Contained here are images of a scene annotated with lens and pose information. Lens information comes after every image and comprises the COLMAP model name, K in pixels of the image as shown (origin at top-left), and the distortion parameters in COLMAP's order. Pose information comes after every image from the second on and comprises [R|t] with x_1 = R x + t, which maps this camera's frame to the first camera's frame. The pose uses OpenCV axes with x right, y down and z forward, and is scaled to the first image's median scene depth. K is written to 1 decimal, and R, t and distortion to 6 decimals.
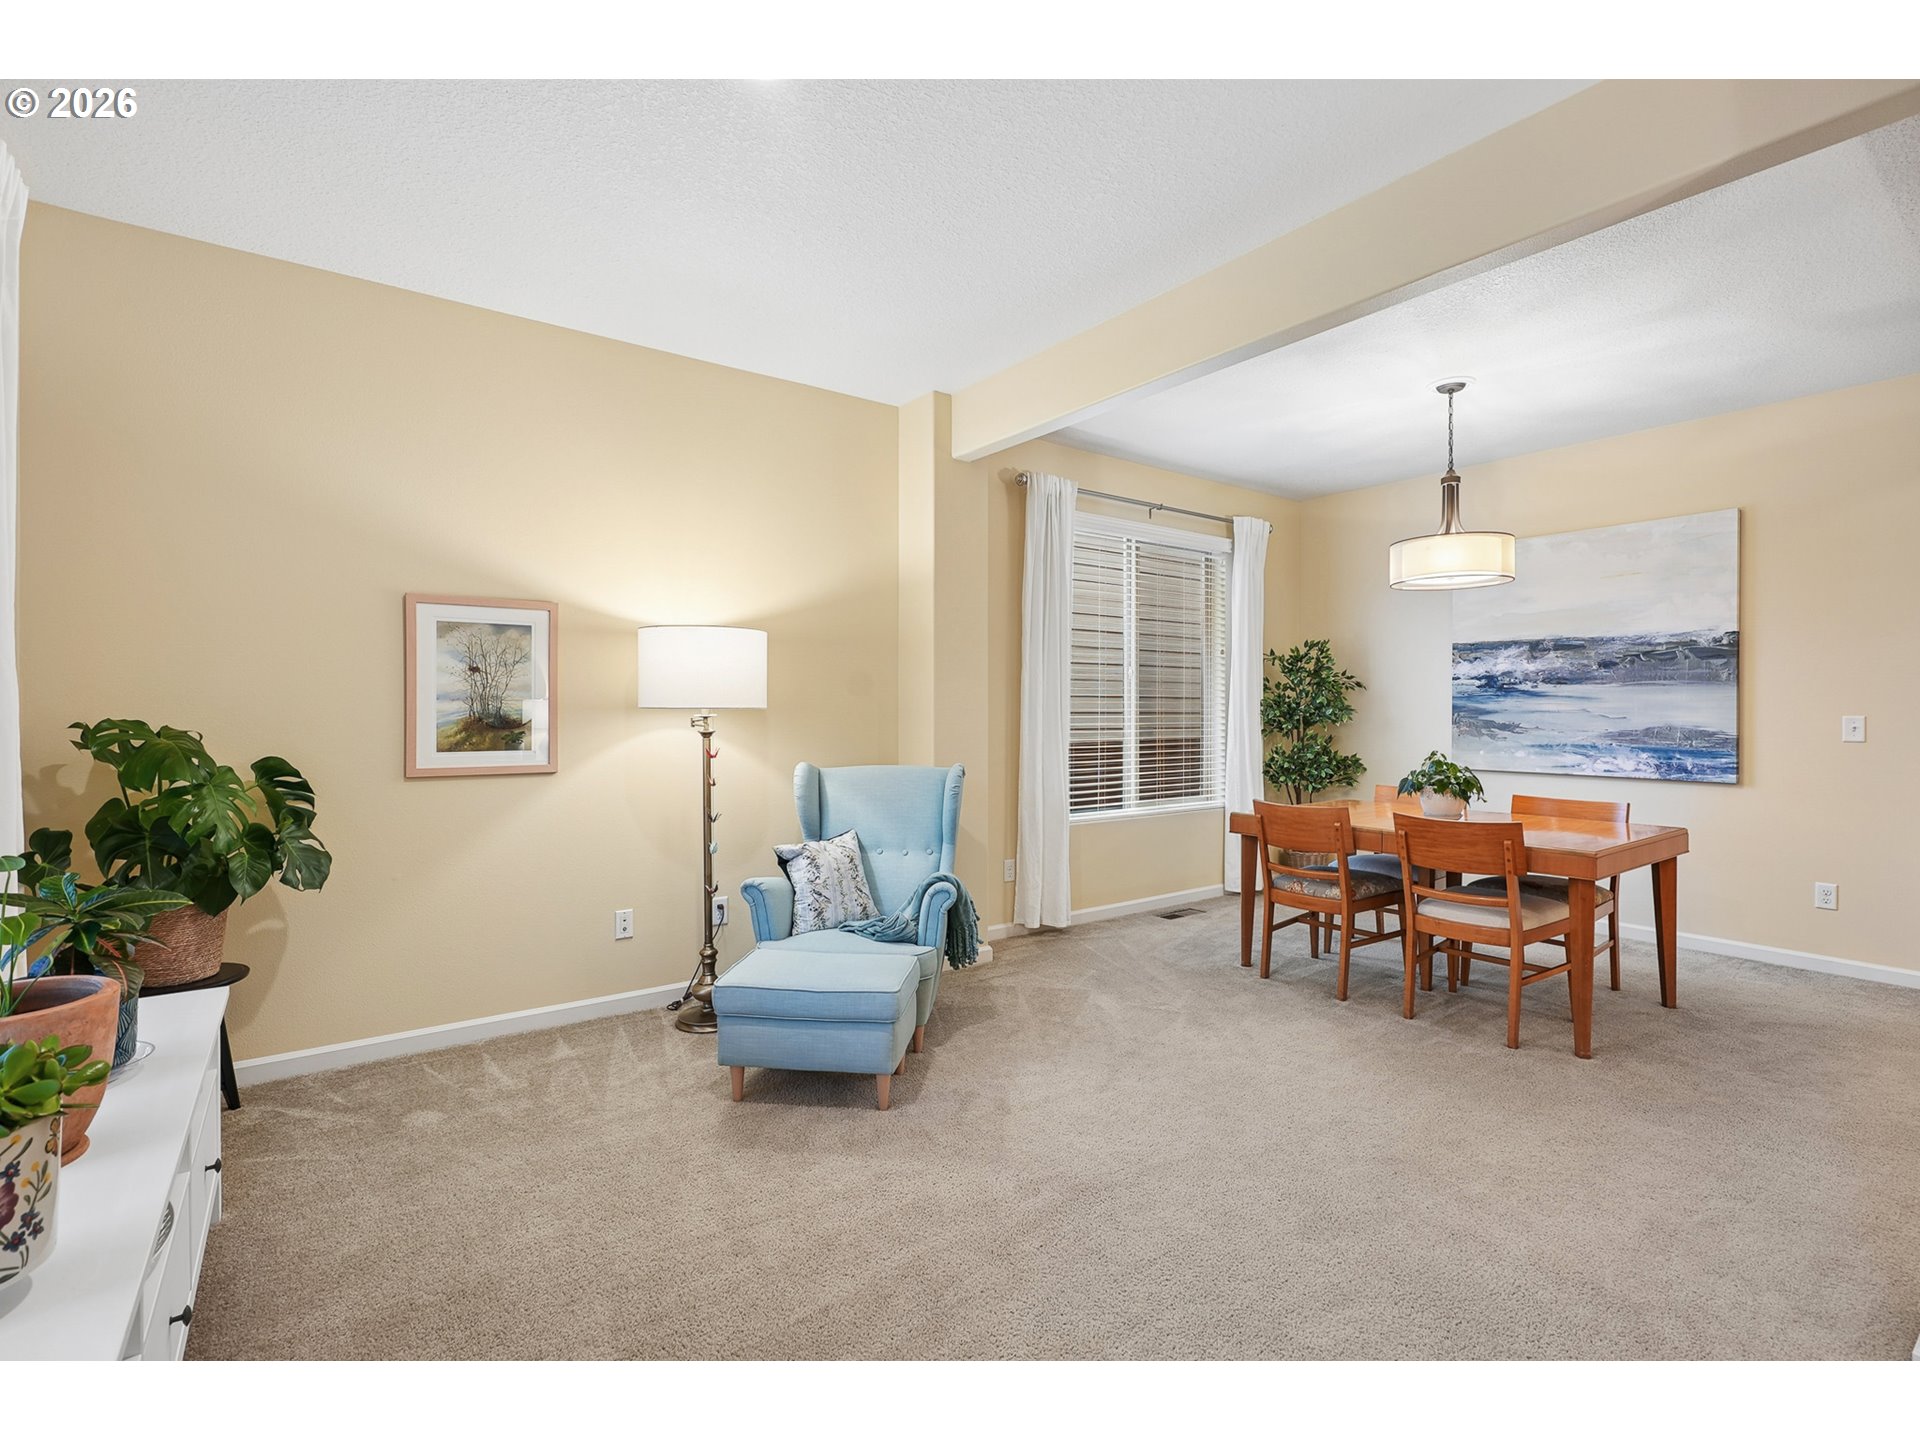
lens RADIAL K [[891.5, 0, 961.0], [0, 891.5, 725.2], [0, 0, 1]] dist [-0.005628, 0.001532]
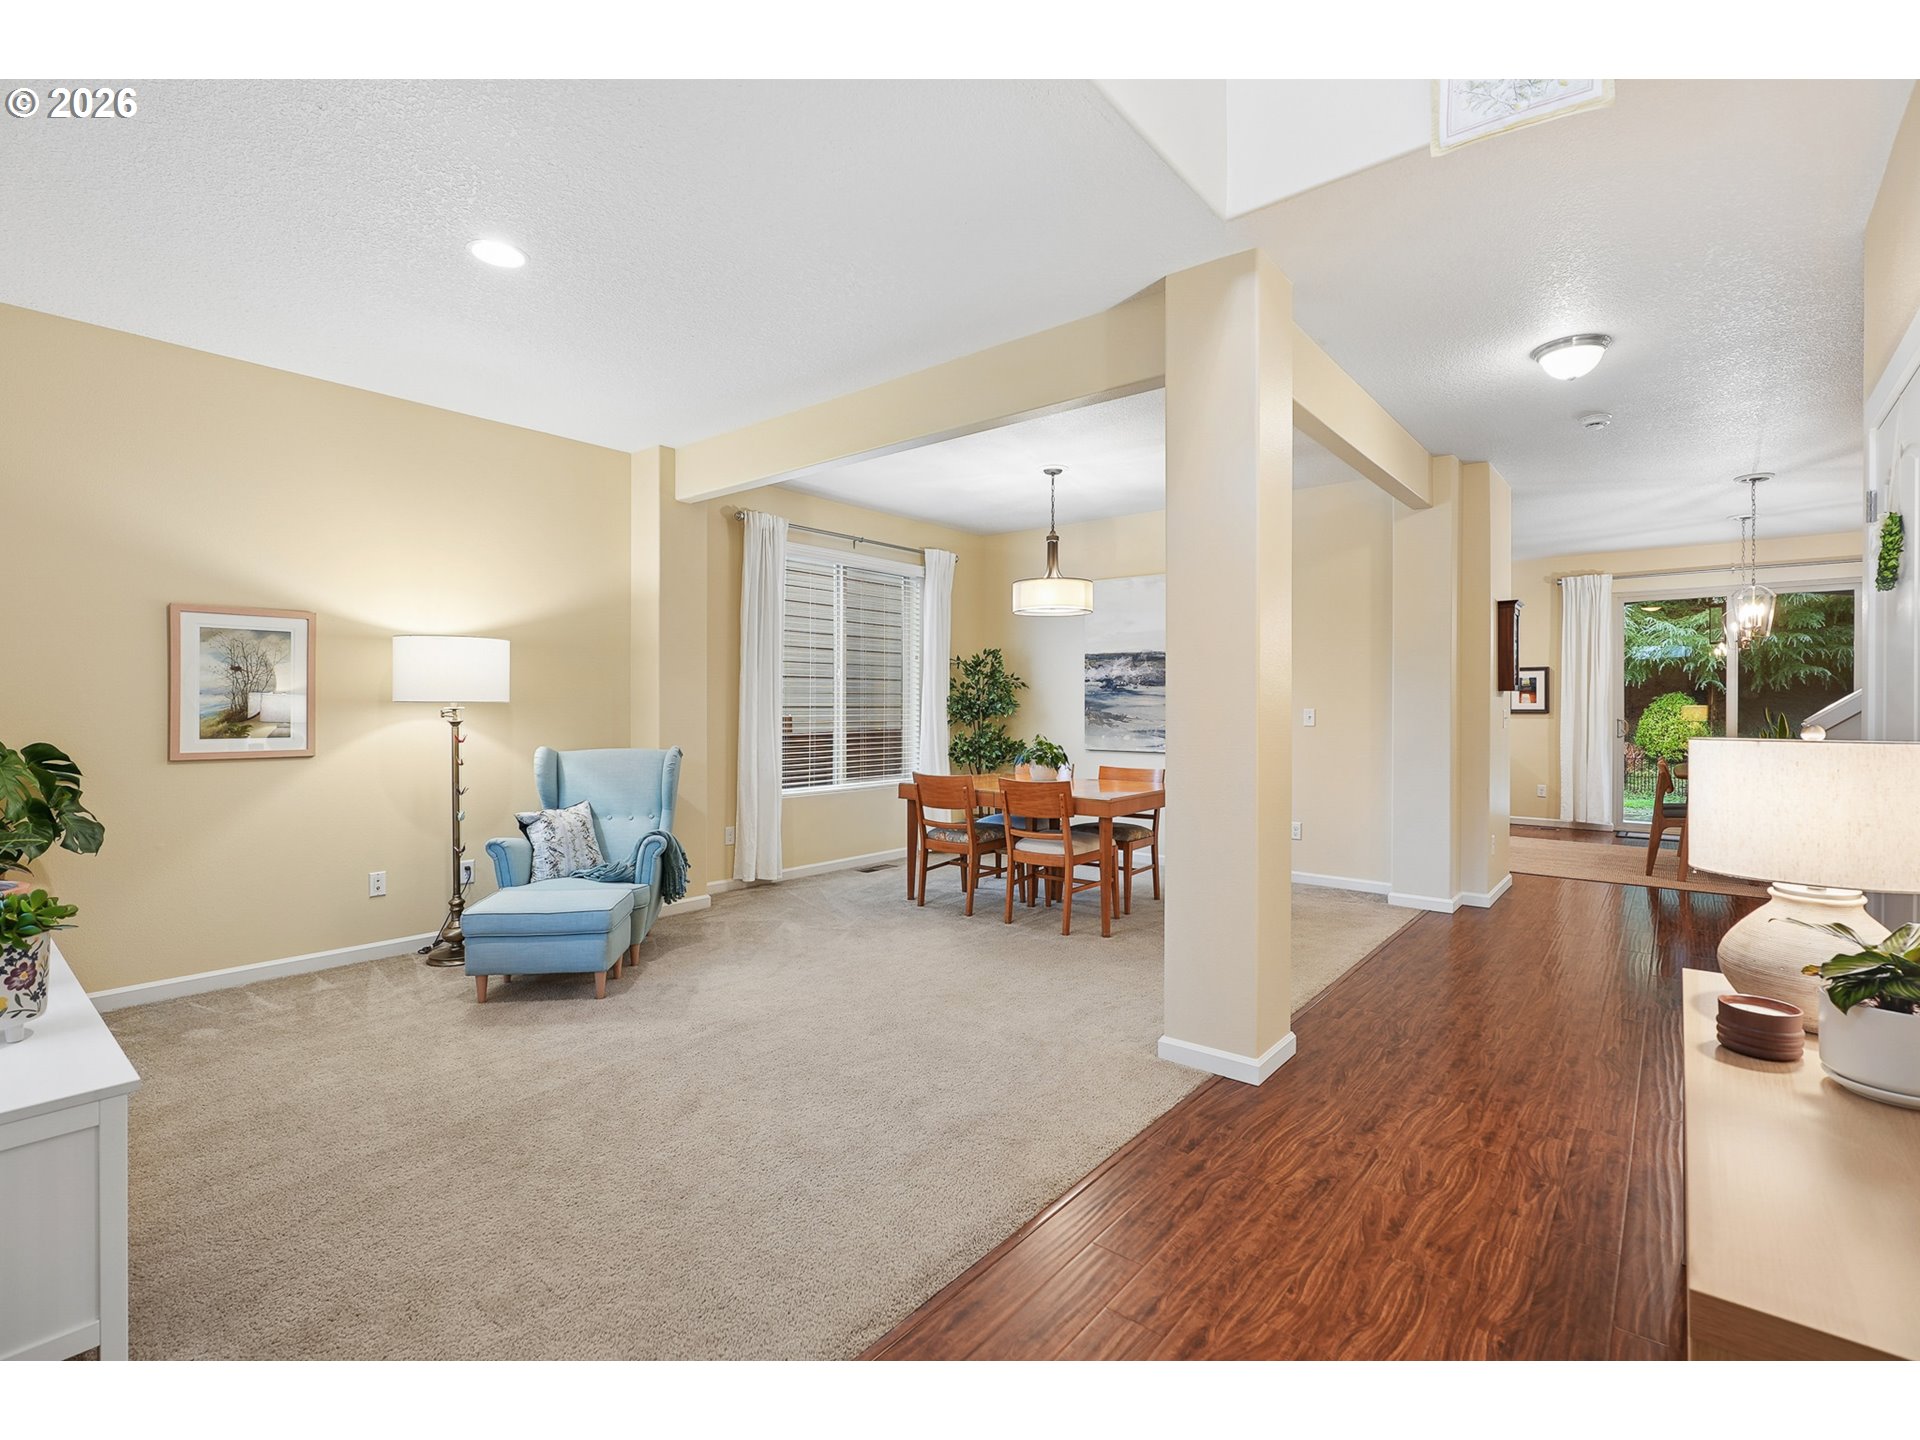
lens RADIAL K [[891.5, 0, 968.1], [0, 891.5, 712.4], [0, 0, 1]] dist [-0.005628, 0.001532]
pose [[0.969184, -0.000515, 0.246336, 0.078501], [0.002655, 0.999962, -0.008356, 0.005971], [-0.246322, 0.008752, 0.969149, -0.292594]]
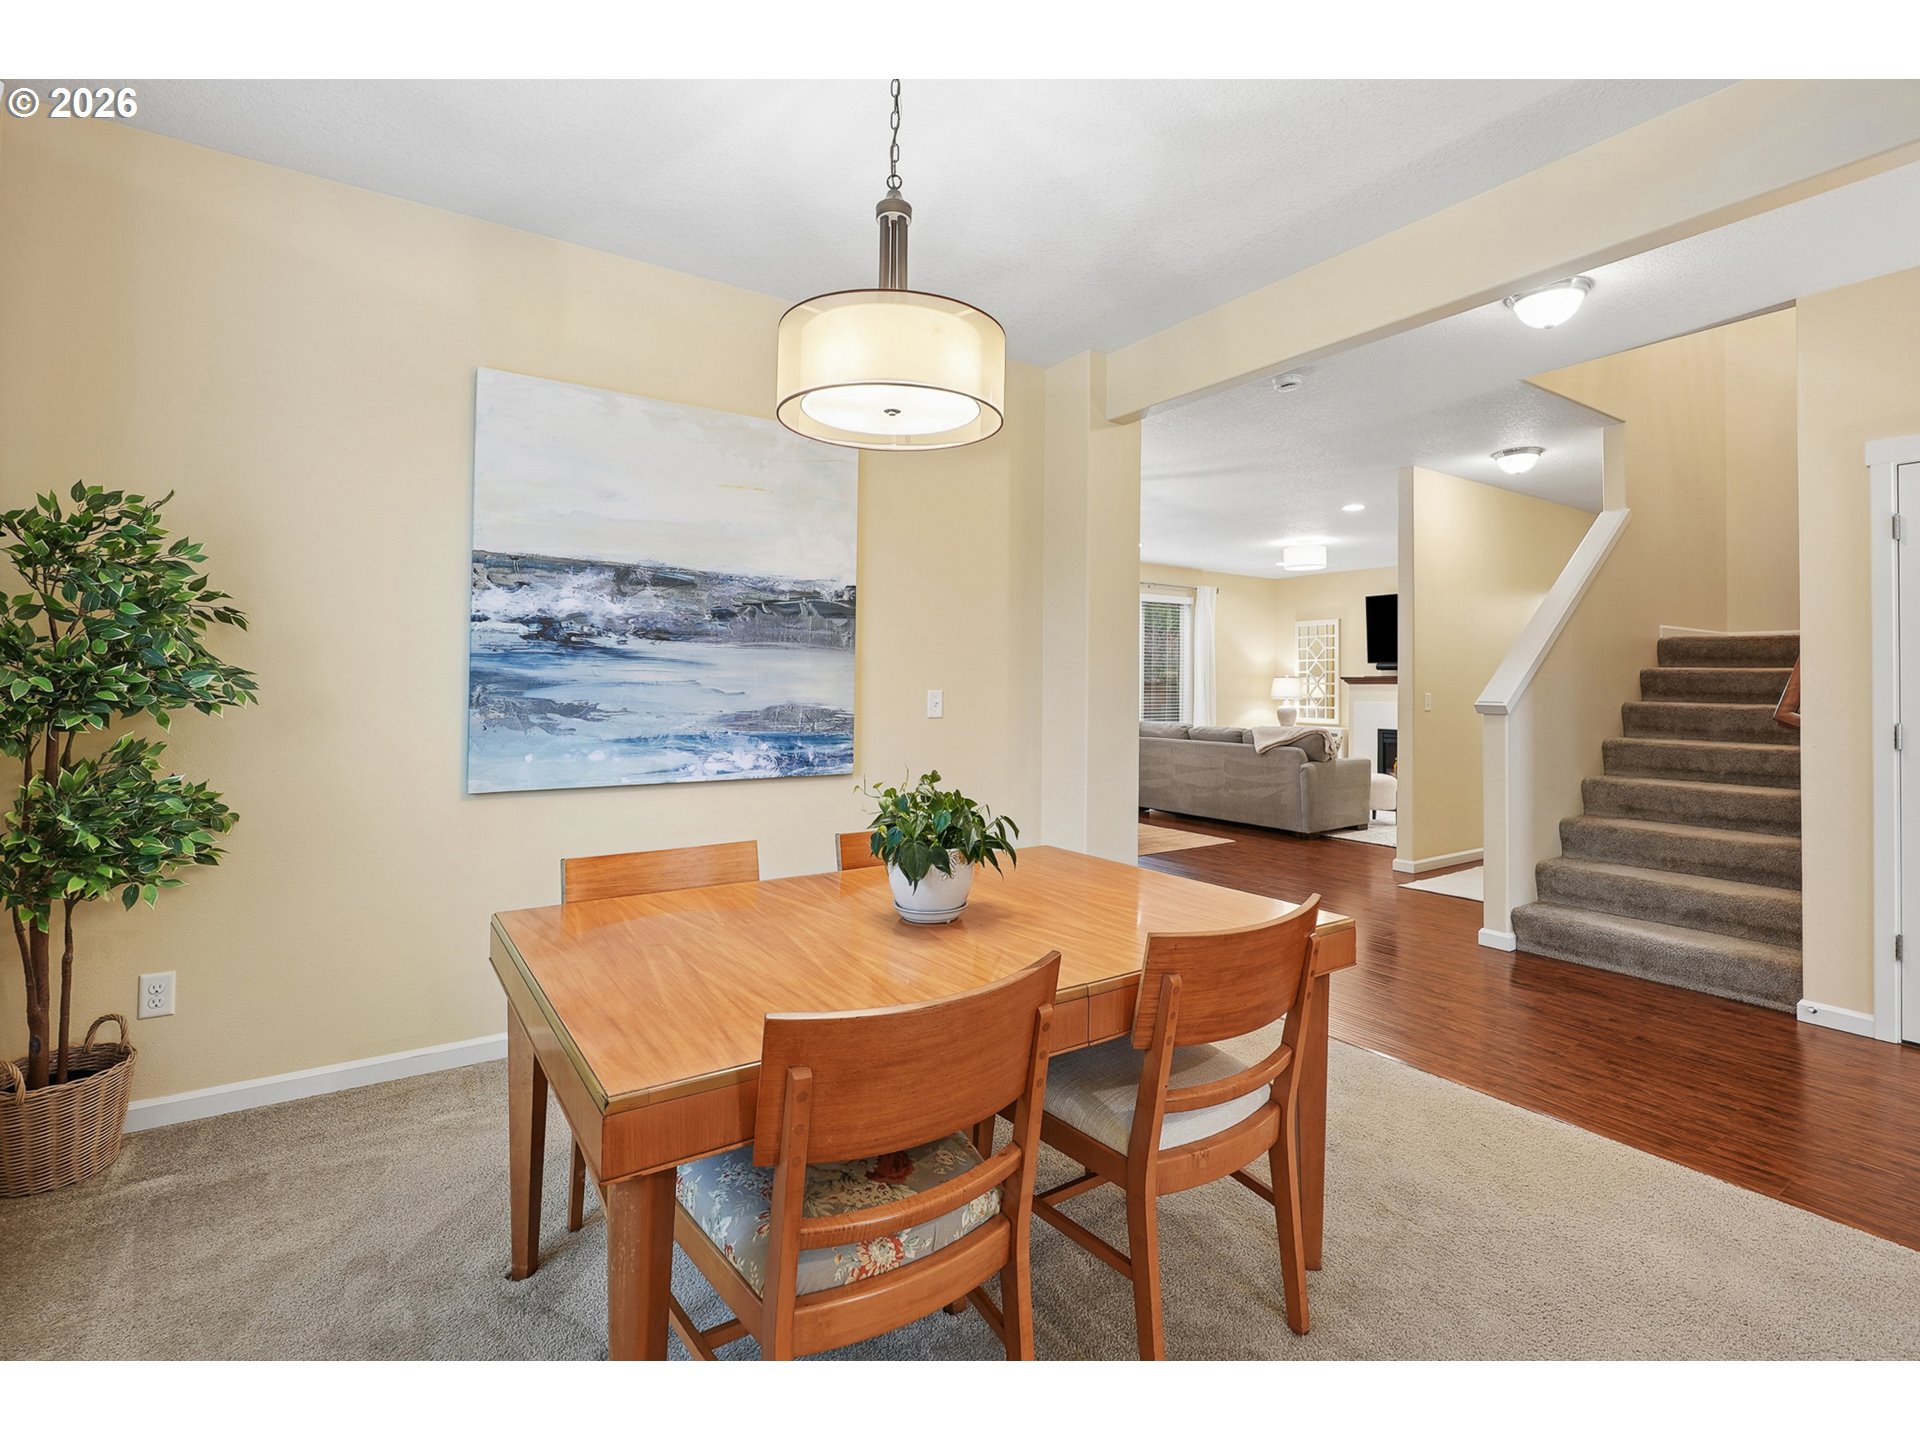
lens RADIAL K [[891.5, 0, 956.0], [0, 891.5, 671.1], [0, 0, 1]] dist [-0.005628, 0.001532]
pose [[0.041936, 0.019128, 0.998937, 0.065548], [0.011041, 0.999747, -0.019607, -0.011174], [-0.999059, 0.011851, 0.041715, 0.890600]]
